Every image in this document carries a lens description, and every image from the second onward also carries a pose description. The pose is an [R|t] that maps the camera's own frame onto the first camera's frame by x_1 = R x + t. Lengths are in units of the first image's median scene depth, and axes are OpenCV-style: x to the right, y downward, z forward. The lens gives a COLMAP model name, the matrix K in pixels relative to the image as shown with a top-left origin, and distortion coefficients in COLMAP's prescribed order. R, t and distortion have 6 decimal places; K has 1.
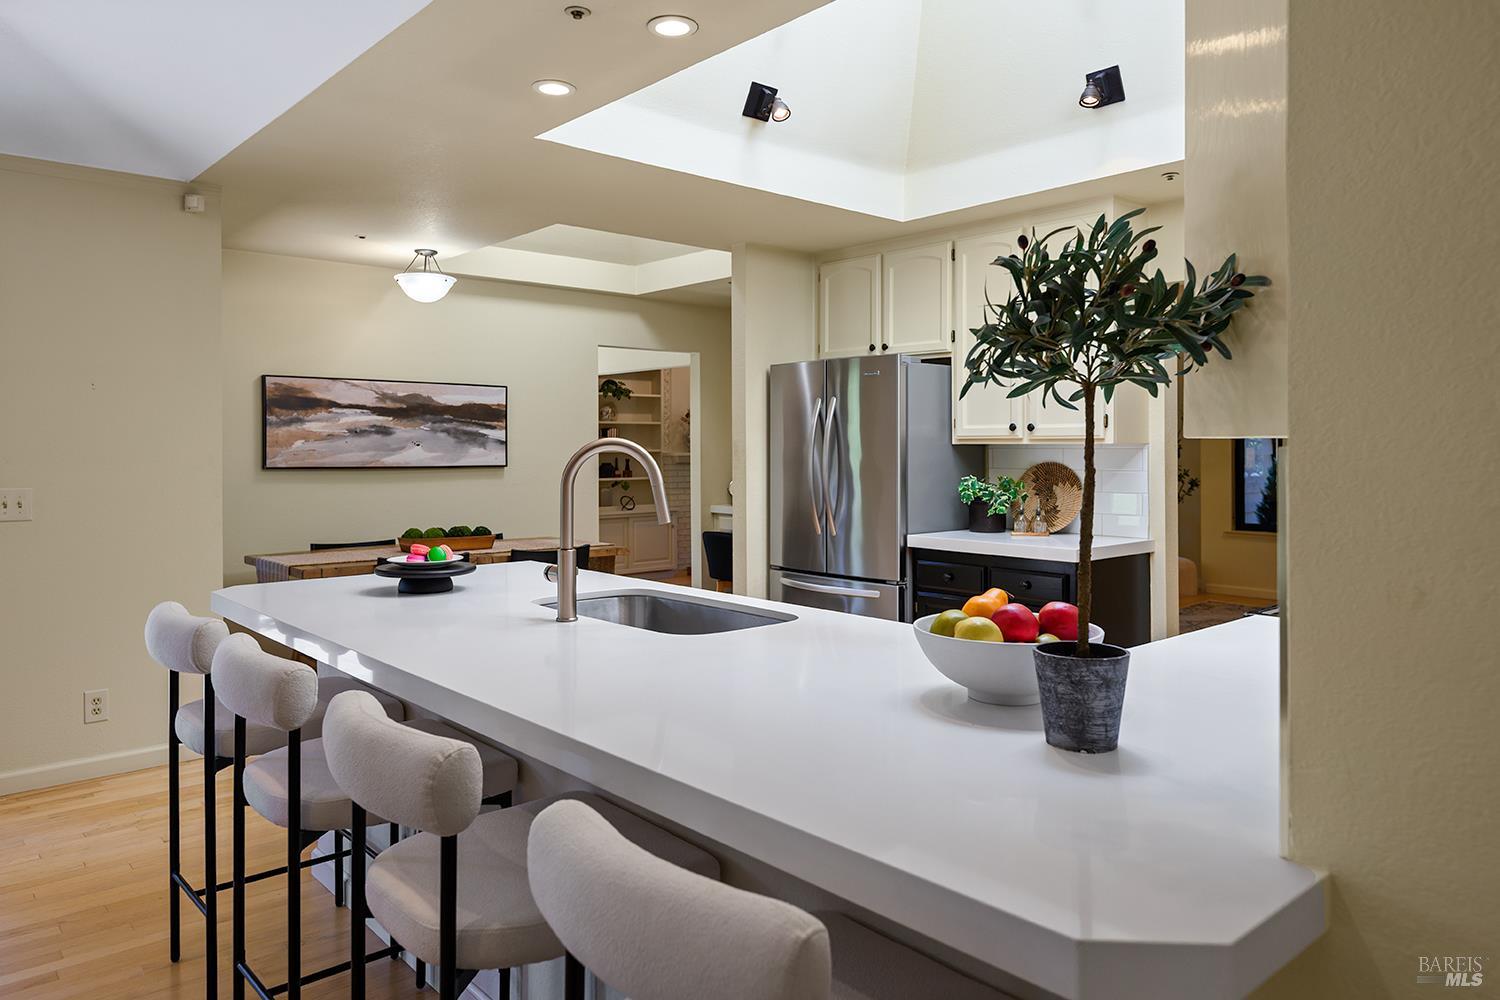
lens RADIAL K [[1033.8, 0, 753.2], [0, 1033.8, 467.1], [0, 0, 1]] dist [0.011242, -0.001108]
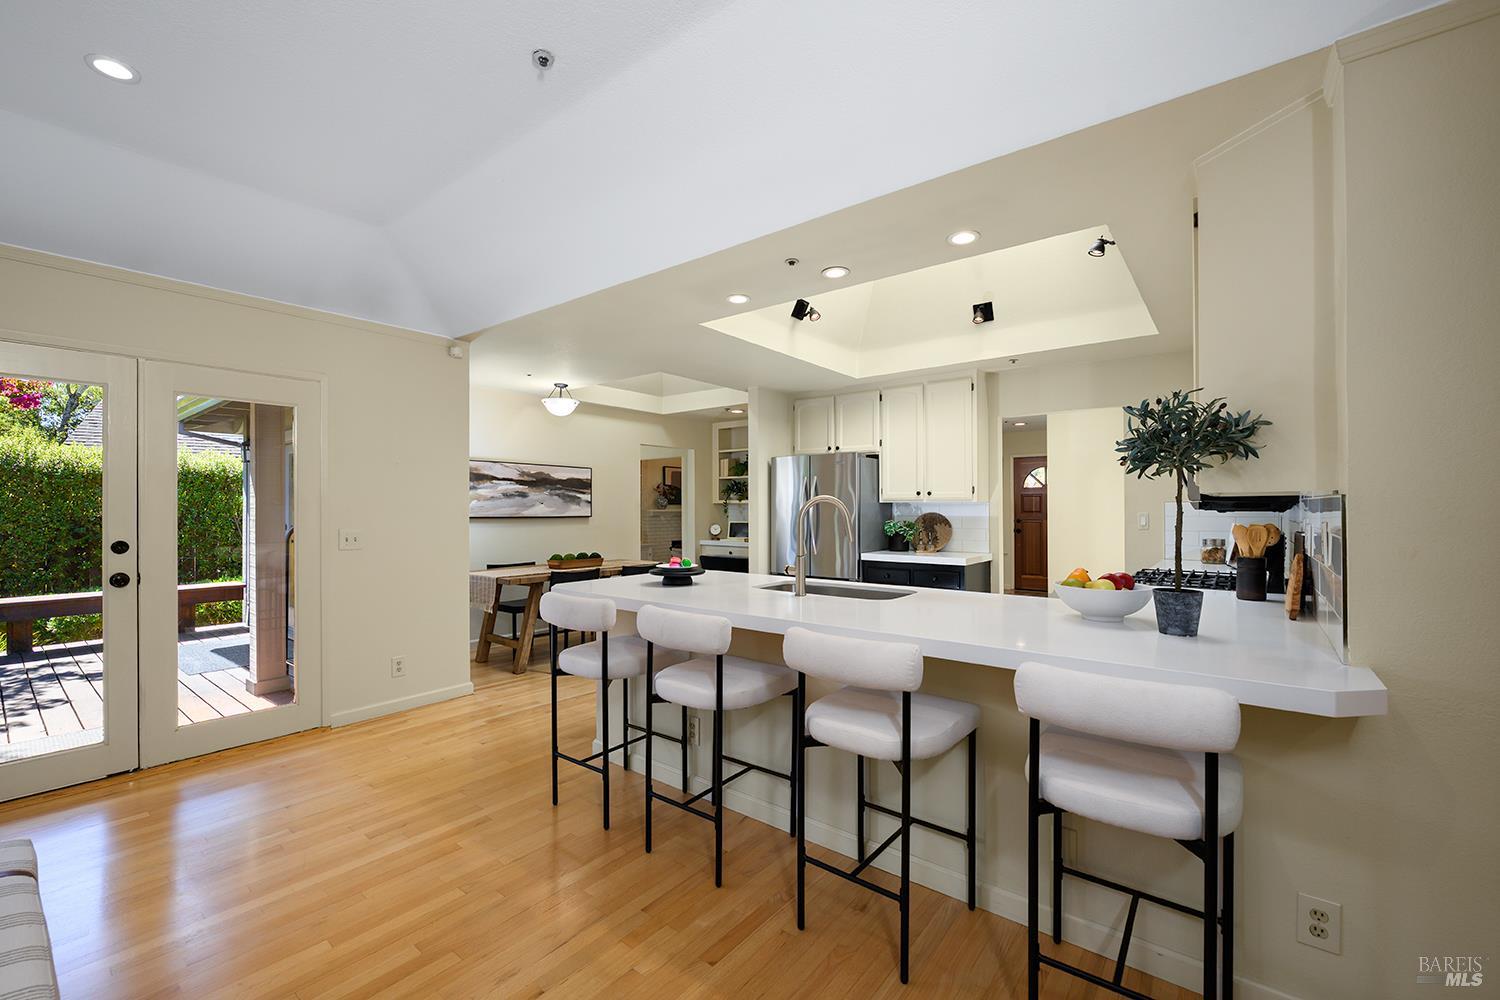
lens RADIAL K [[631.3, 0, 750.8], [0, 631.3, 513.5], [0, 0, 1]] dist [-0.001826, -0.000086]
pose [[0.982923, -0.001235, 0.184015, -0.205600], [0.003415, 0.999928, -0.011531, 0.007383], [-0.183988, 0.011963, 0.982856, -0.033039]]
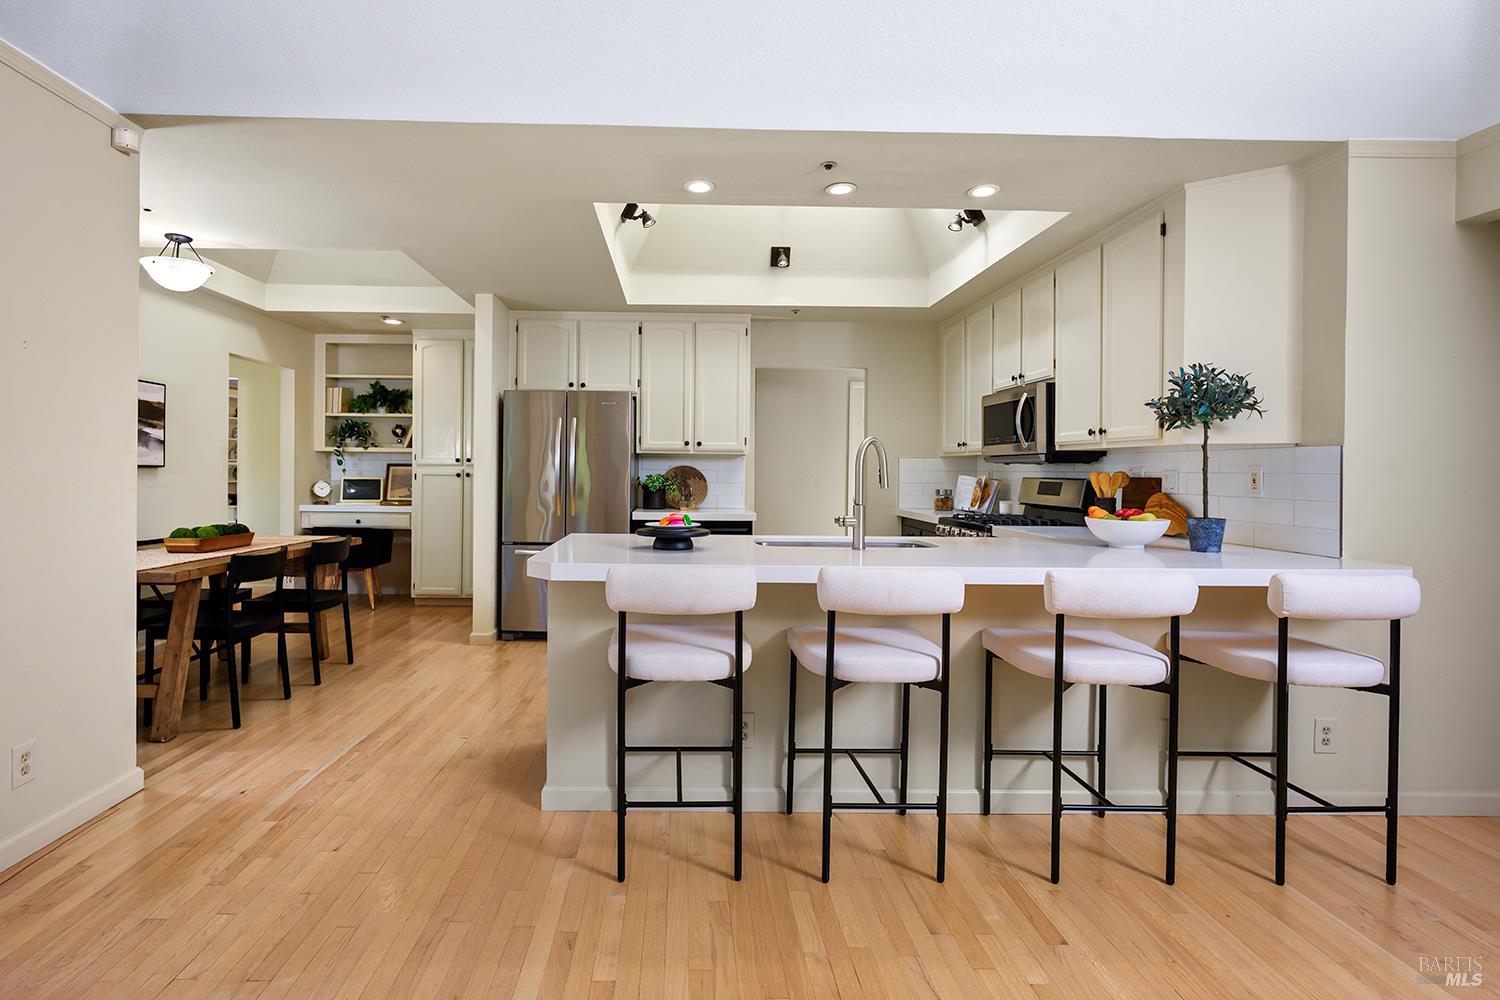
lens RADIAL K [[743.1, 0, 700.7], [0, 743.1, 483.7], [0, 0, 1]] dist [-0.003402, -0.000540]
pose [[0.639052, -0.005296, 0.769145, -0.534337], [0.005134, 0.999983, 0.002619, 0.018654], [-0.769146, 0.002275, 0.639069, 0.197618]]
